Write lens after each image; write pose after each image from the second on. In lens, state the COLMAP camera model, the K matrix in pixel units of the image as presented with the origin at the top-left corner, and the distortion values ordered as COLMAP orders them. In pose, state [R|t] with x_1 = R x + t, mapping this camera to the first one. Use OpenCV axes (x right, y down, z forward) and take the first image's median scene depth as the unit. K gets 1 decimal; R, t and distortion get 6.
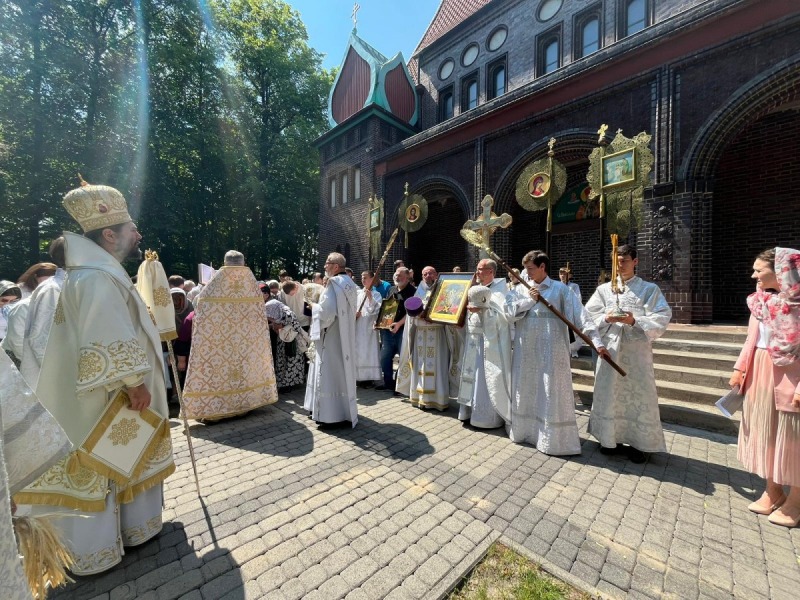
lens RADIAL K [[327.7, 0, 400.0], [0, 327.7, 300.0], [0, 0, 1]] dist [0.000430, -0.000230]
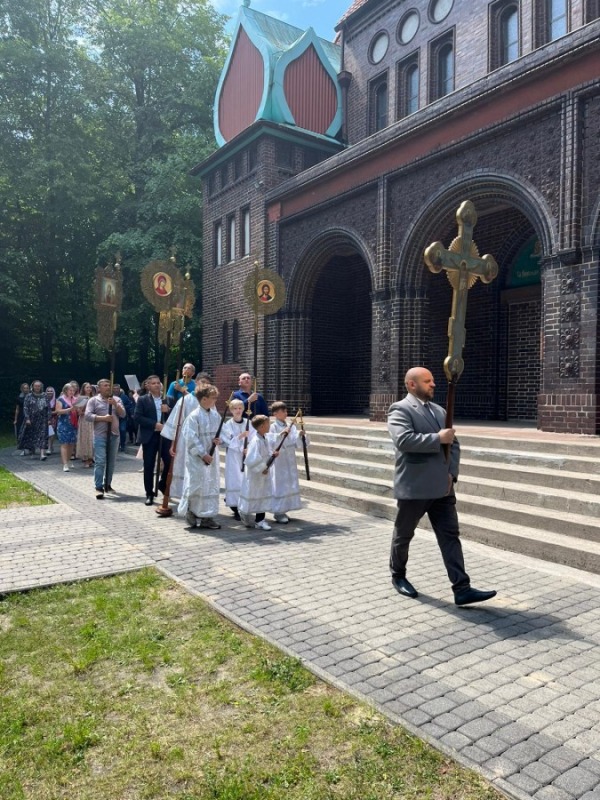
lens RADIAL K [[608.5, 0, 300.0], [0, 608.5, 400.0], [0, 0, 1]] dist [0.073439, -0.093954]
pose [[0.982018, -0.003126, -0.188764, 0.246668], [0.003904, 0.999985, 0.003752, -0.008182], [0.188749, -0.004422, 0.982015, -0.273847]]
